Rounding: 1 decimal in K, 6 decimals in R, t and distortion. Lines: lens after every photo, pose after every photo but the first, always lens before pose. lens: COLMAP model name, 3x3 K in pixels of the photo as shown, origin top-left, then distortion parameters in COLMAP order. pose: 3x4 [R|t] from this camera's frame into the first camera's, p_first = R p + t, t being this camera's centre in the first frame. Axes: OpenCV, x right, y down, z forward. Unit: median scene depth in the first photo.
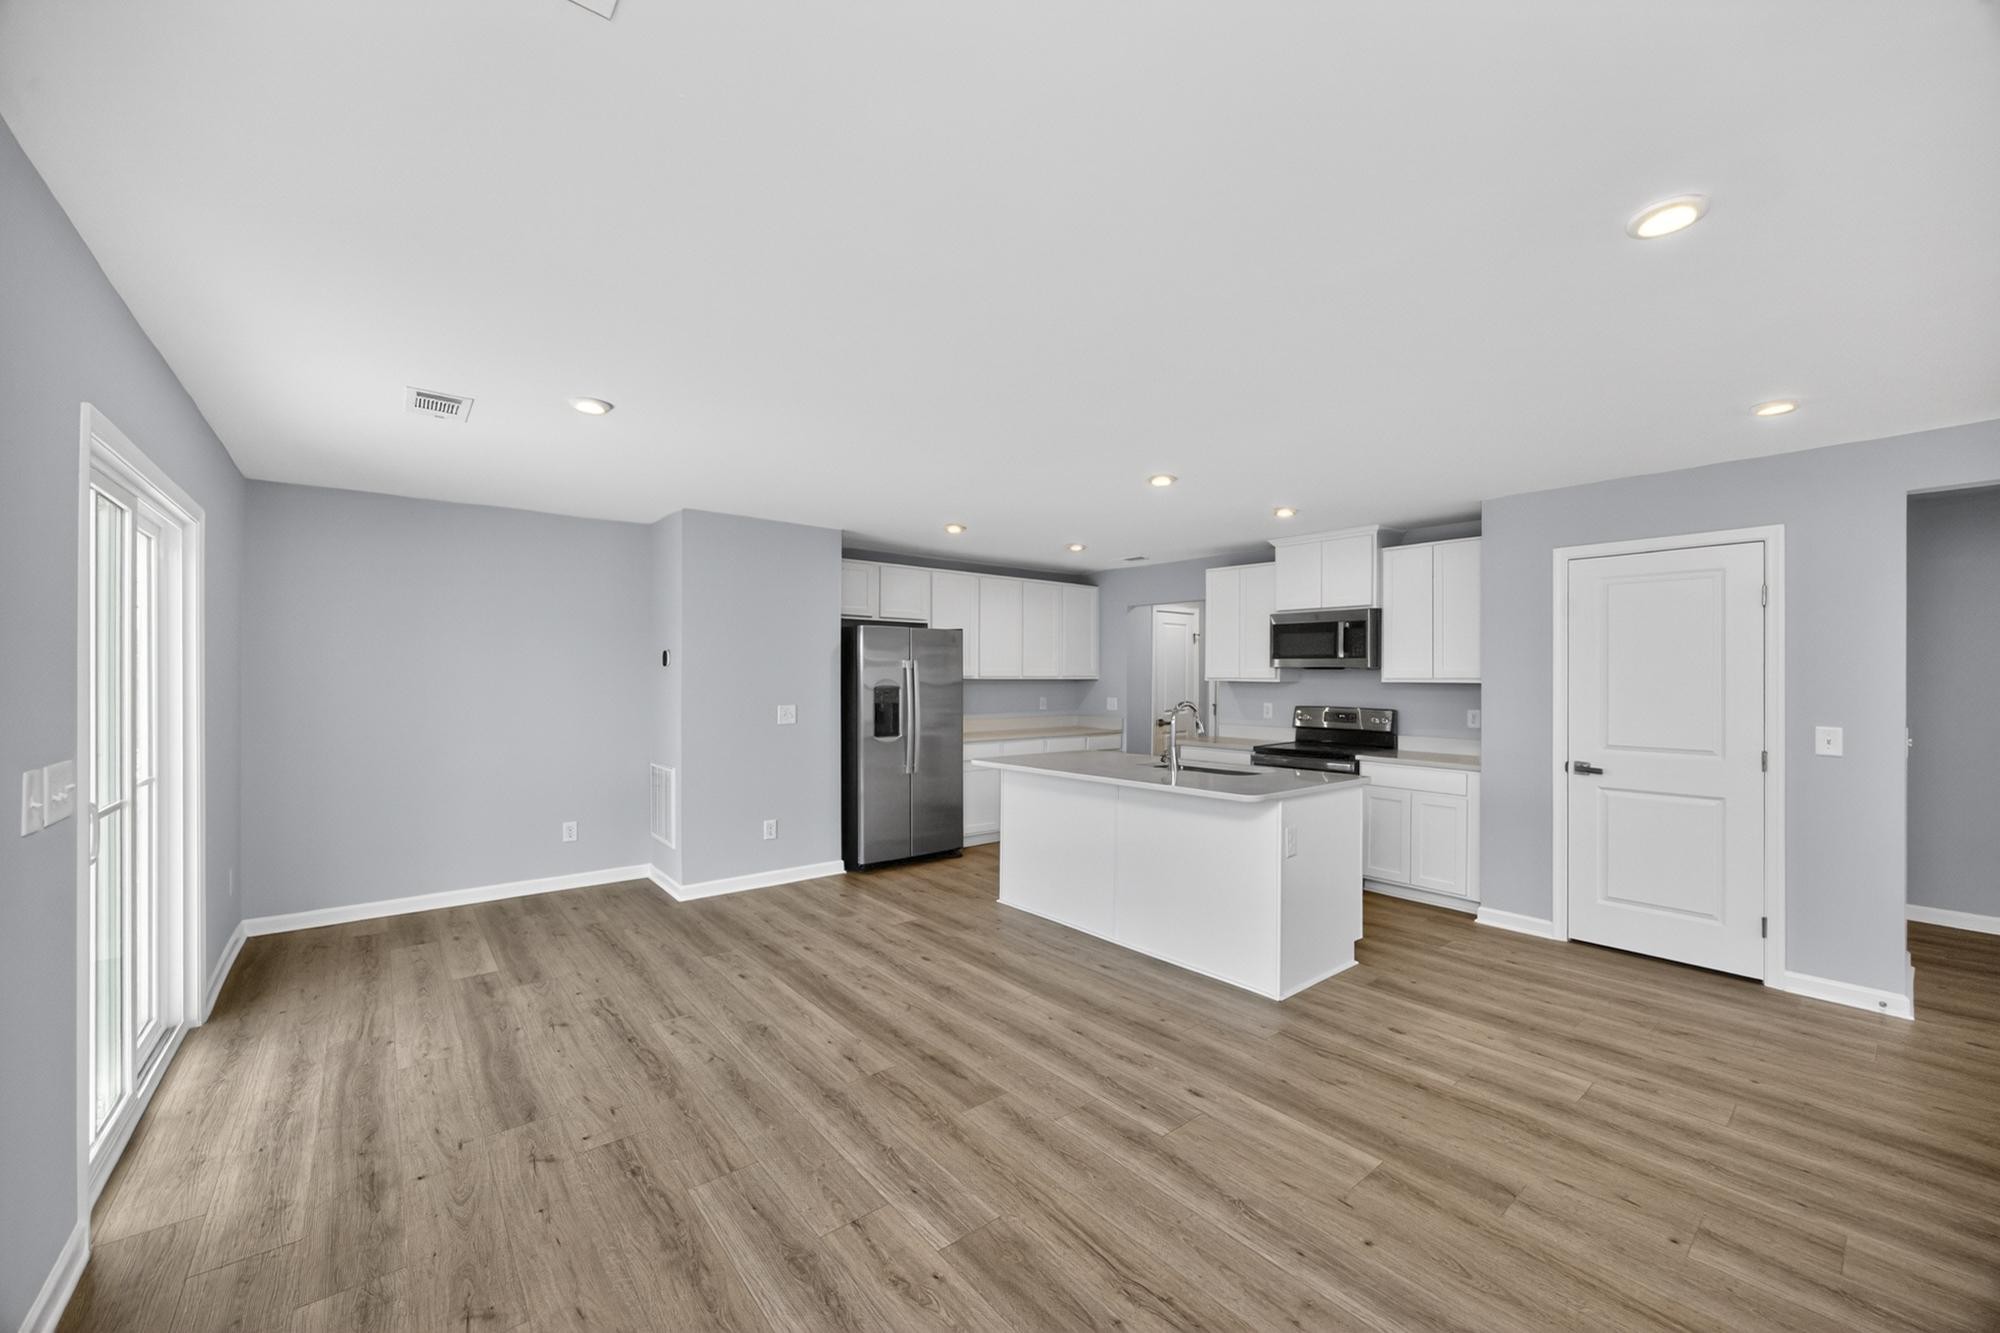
lens RADIAL K [[770.9, 0, 994.6], [0, 770.9, 653.5], [0, 0, 1]] dist [-0.032796, 0.010287]
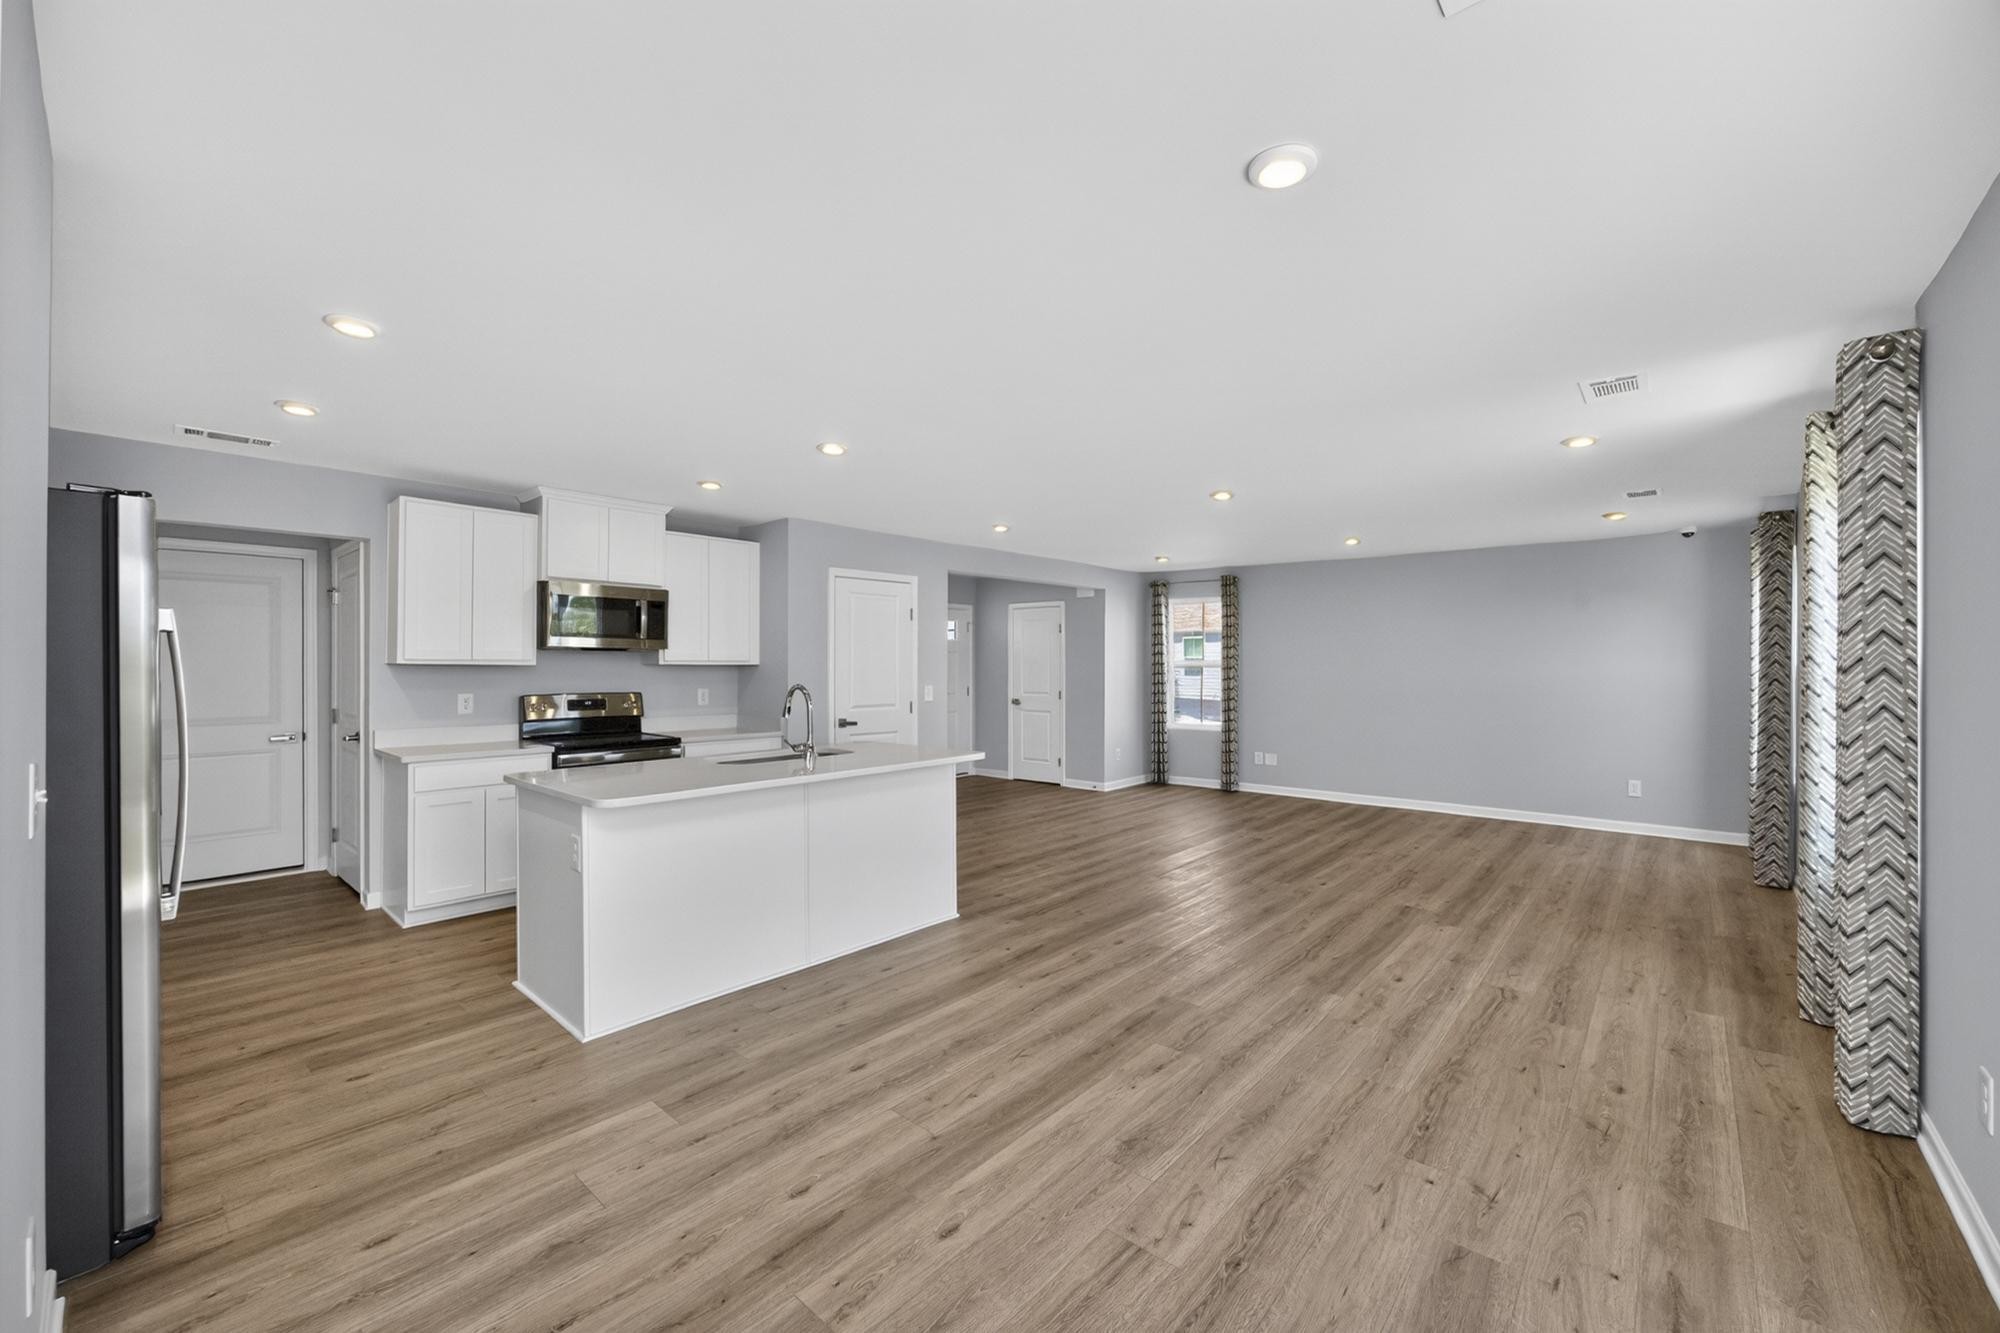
lens RADIAL K [[791.6, 0, 1032.7], [0, 791.6, 666.4], [0, 0, 1]] dist [-0.012577, 0.000249]
pose [[-0.196378, -0.002699, 0.980525, -0.890864], [-0.033780, 0.999421, -0.004015, 0.040885], [-0.979946, -0.033911, -0.196355, 1.097597]]
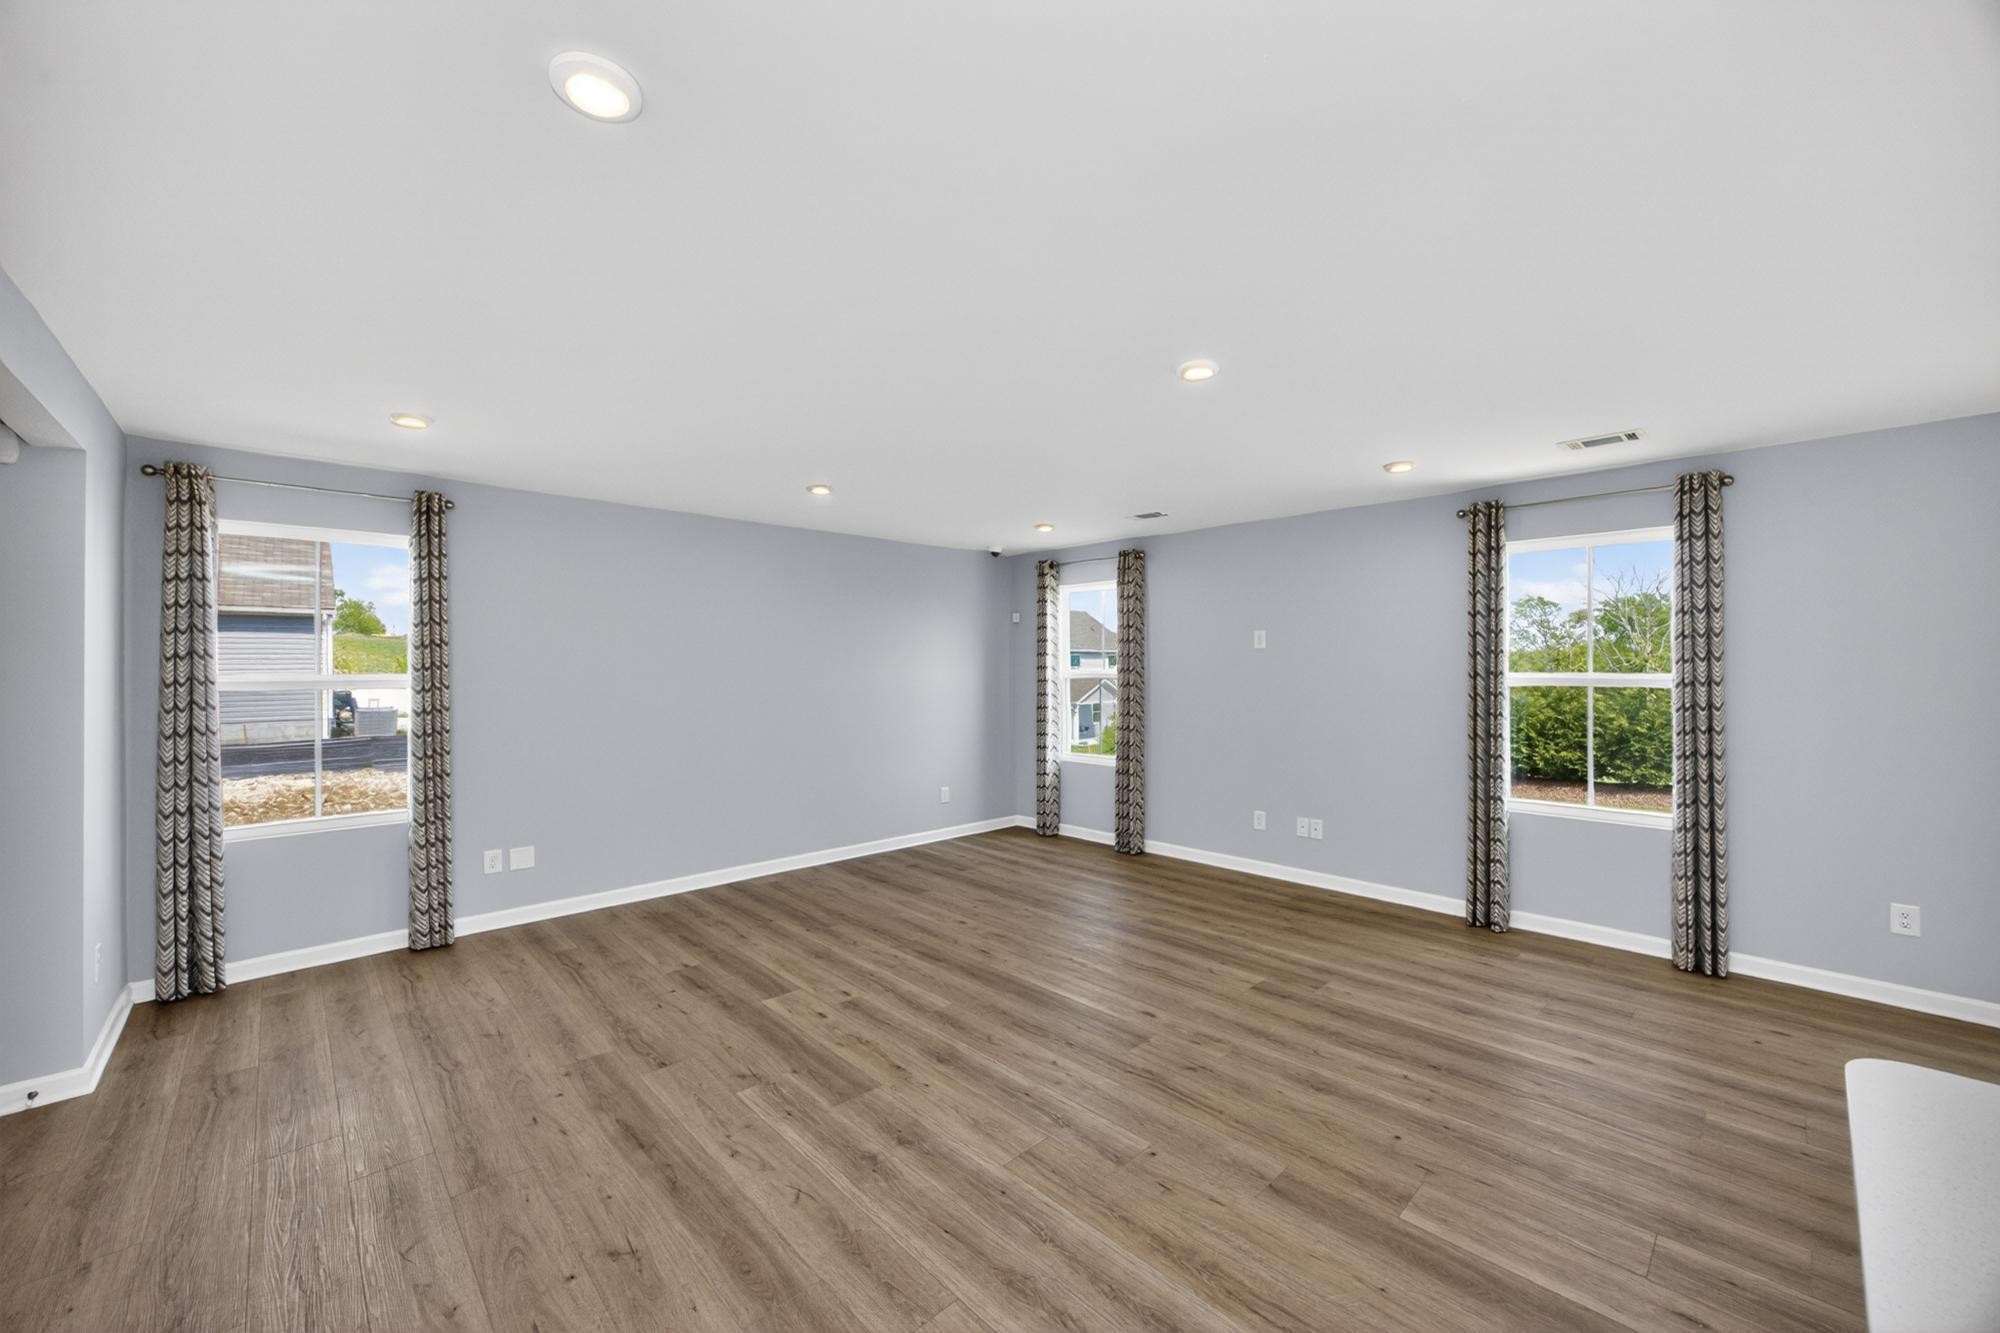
lens RADIAL K [[768.7, 0, 1000.0], [0, 768.7, 666.5], [0, 0, 1]] dist [-0.035049, 0.012268]
pose [[-0.997081, 0.002098, -0.076327, 0.672896], [0.004424, 0.999530, -0.030323, 0.020072], [0.076228, -0.030572, -0.996622, 1.199301]]
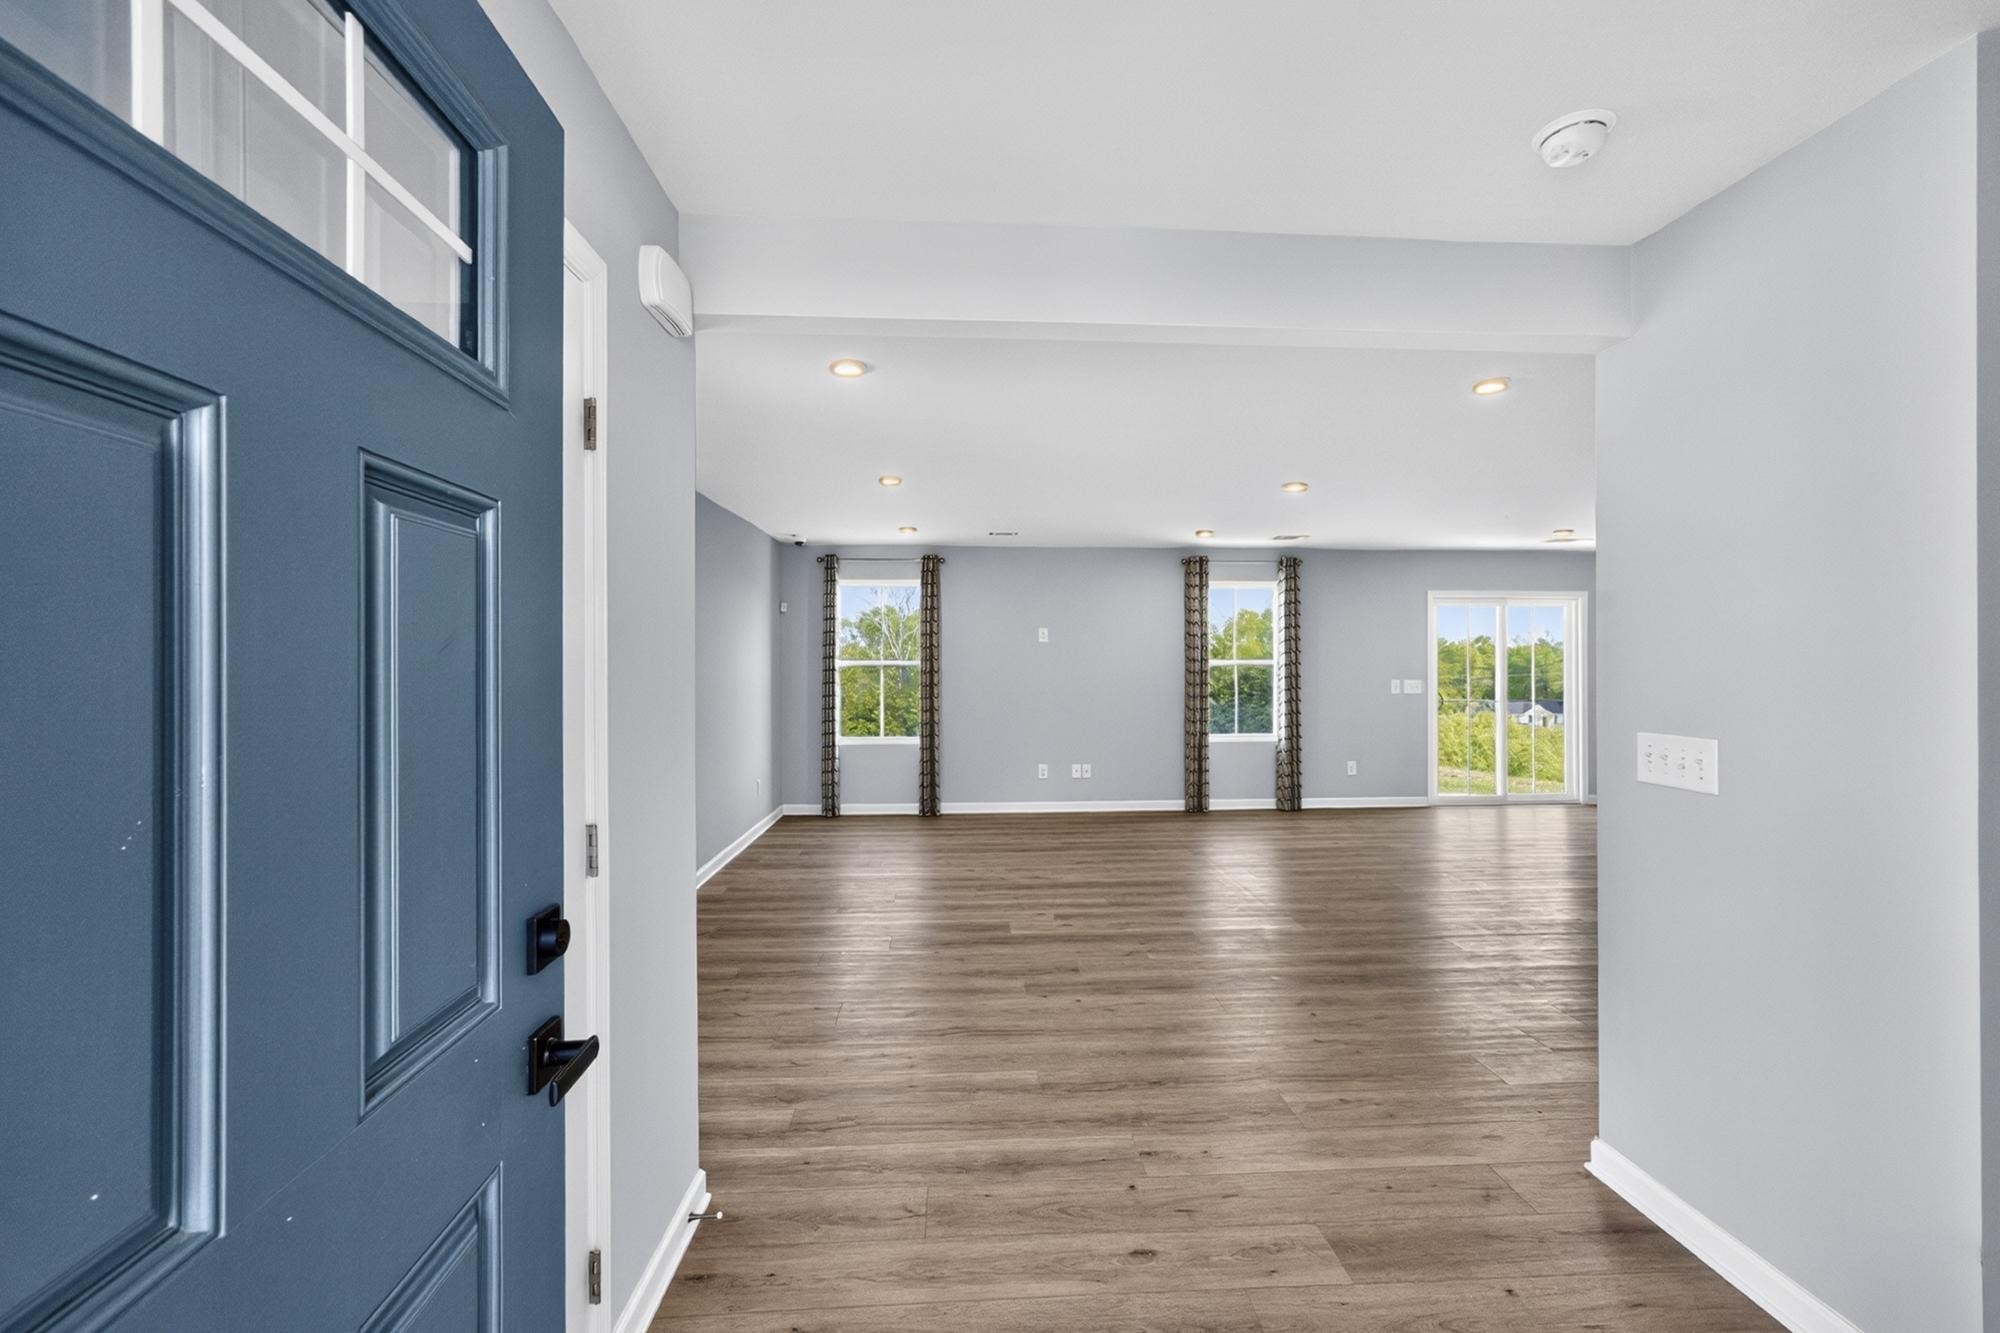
lens RADIAL K [[823.0, 0, 1001.9], [0, 823.0, 658.5], [0, 0, 1]] dist [-0.026426, 0.013450]
pose [[-0.589280, -0.005551, -0.807910, 1.892260], [0.028640, 0.999204, -0.027755, 0.041165], [0.807421, -0.039494, -0.588652, 0.916859]]
